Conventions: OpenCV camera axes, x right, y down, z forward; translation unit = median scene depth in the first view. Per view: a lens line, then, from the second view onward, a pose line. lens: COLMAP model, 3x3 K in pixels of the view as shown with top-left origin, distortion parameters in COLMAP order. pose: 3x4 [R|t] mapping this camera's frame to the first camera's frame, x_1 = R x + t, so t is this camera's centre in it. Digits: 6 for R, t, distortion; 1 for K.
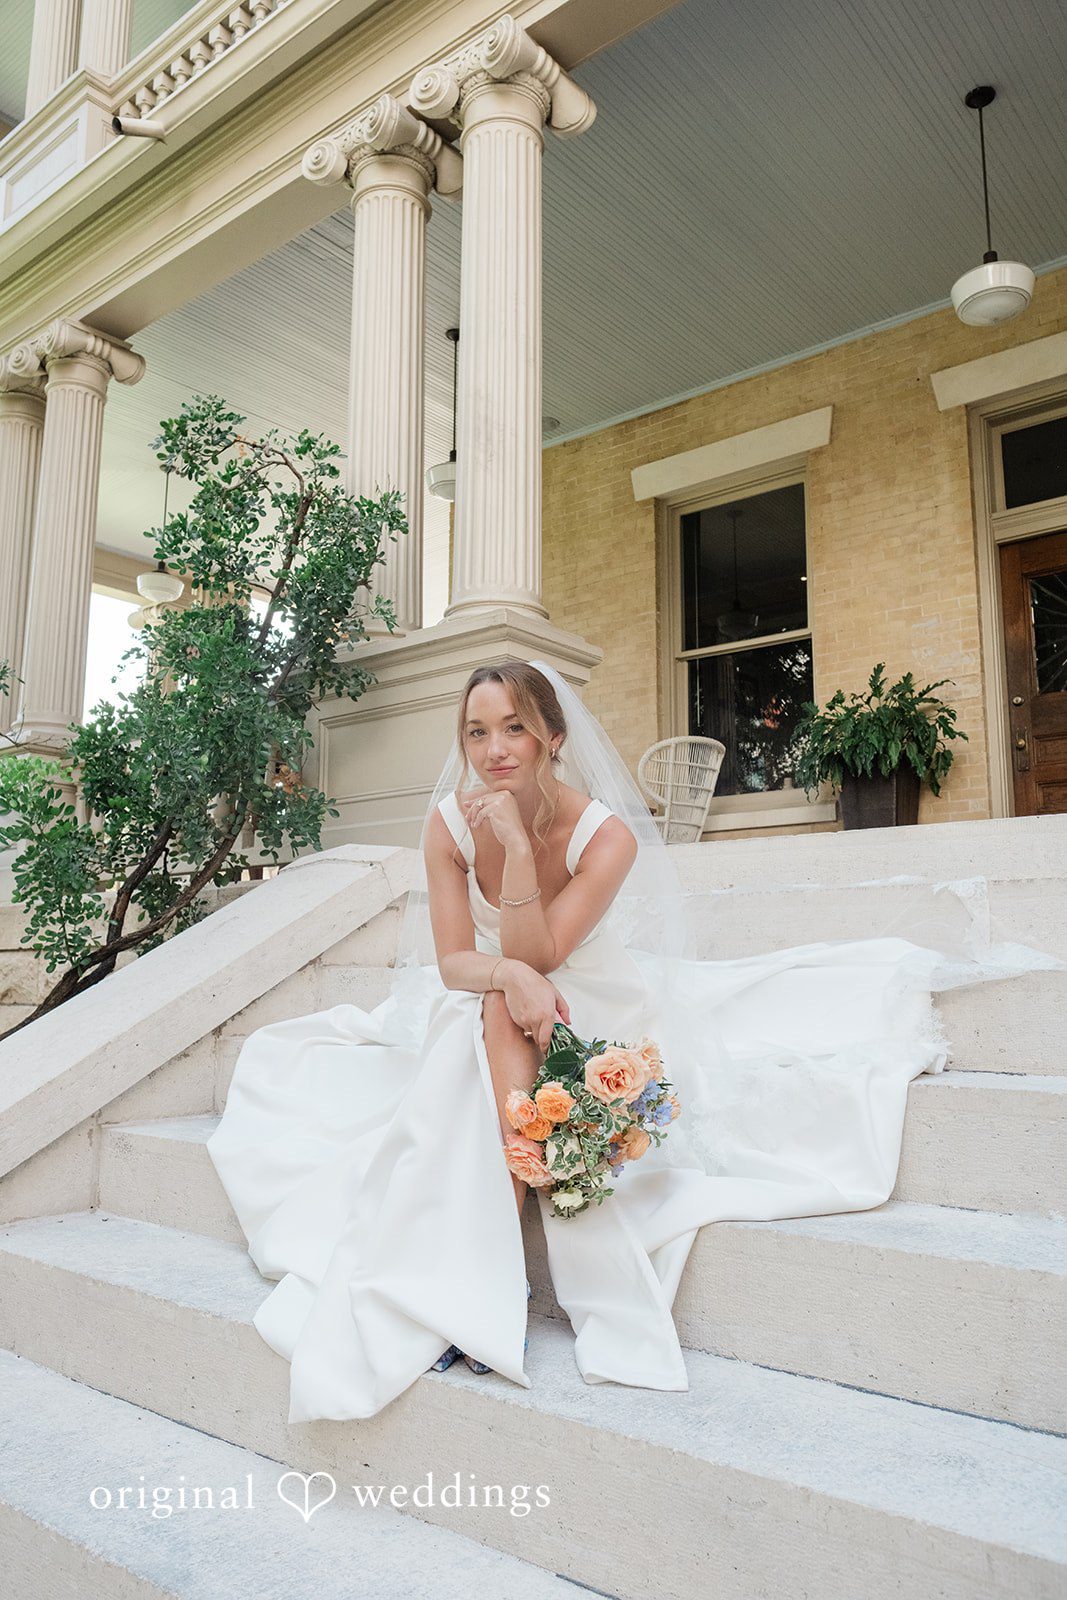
lens RADIAL K [[1186.2, 0, 508.4], [0, 1186.2, 799.1], [0, 0, 1]] dist [-0.011853, 0.008758]
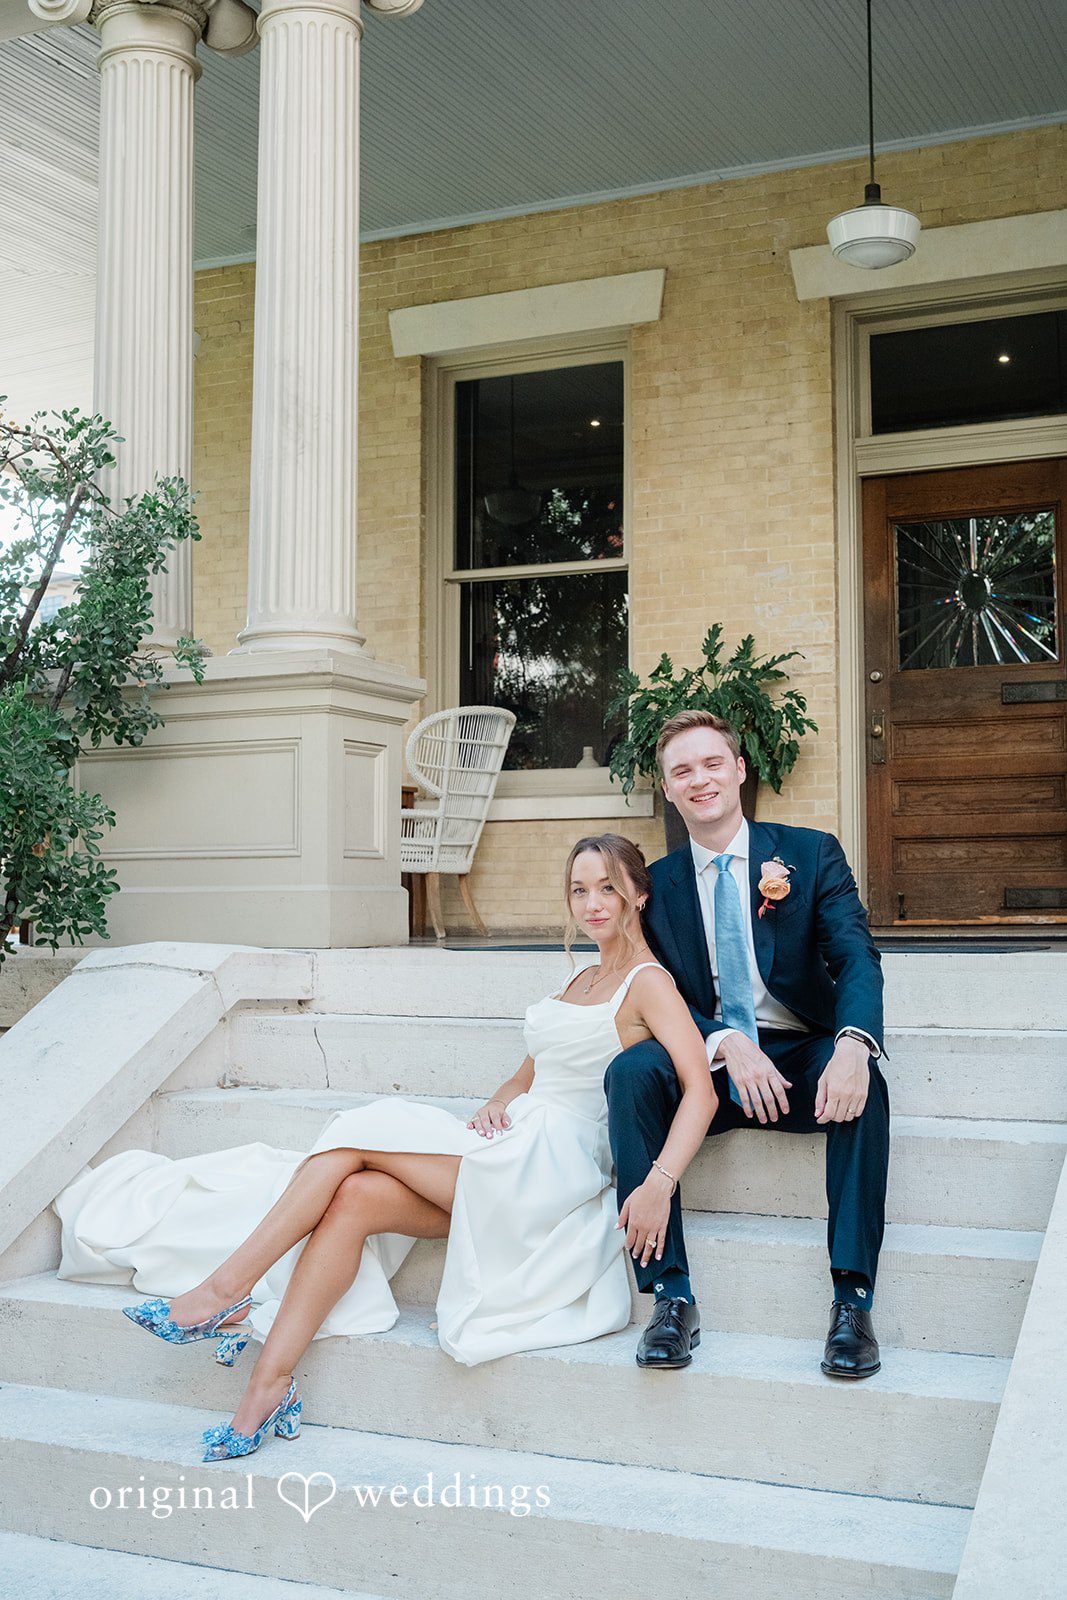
lens RADIAL K [[1982.7, 0, 526.9], [0, 1982.7, 793.2], [0, 0, 1]] dist [-0.060081, 0.000000]
pose [[0.969279, 0.005089, 0.245913, -0.131392], [-0.028741, 0.995280, 0.092686, -0.119961], [-0.244281, -0.096907, 0.964850, -0.251609]]
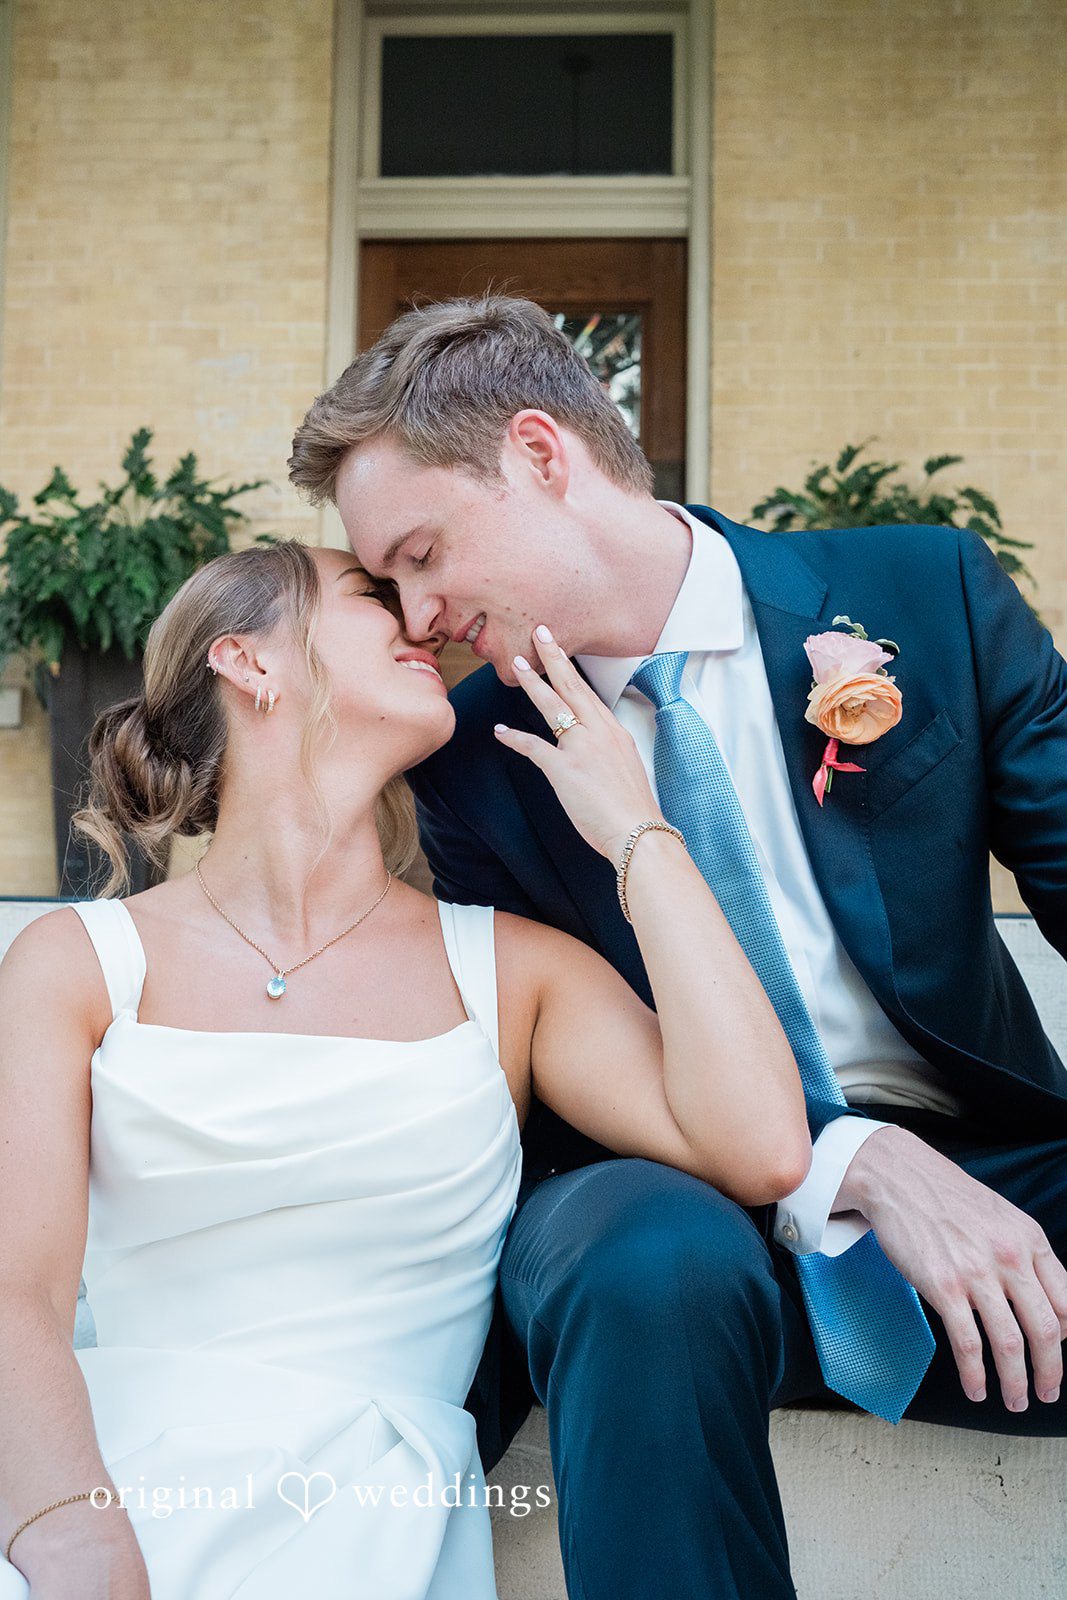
lens RADIAL K [[1982.7, 0, 537.6], [0, 1982.7, 800.8], [0, 0, 1]] dist [-0.060081, 0.000000]
pose [[0.787004, 0.041587, 0.615545, -0.064306], [-0.101394, 0.992878, 0.062556, -0.025798], [-0.608559, -0.111645, 0.785615, 0.217688]]
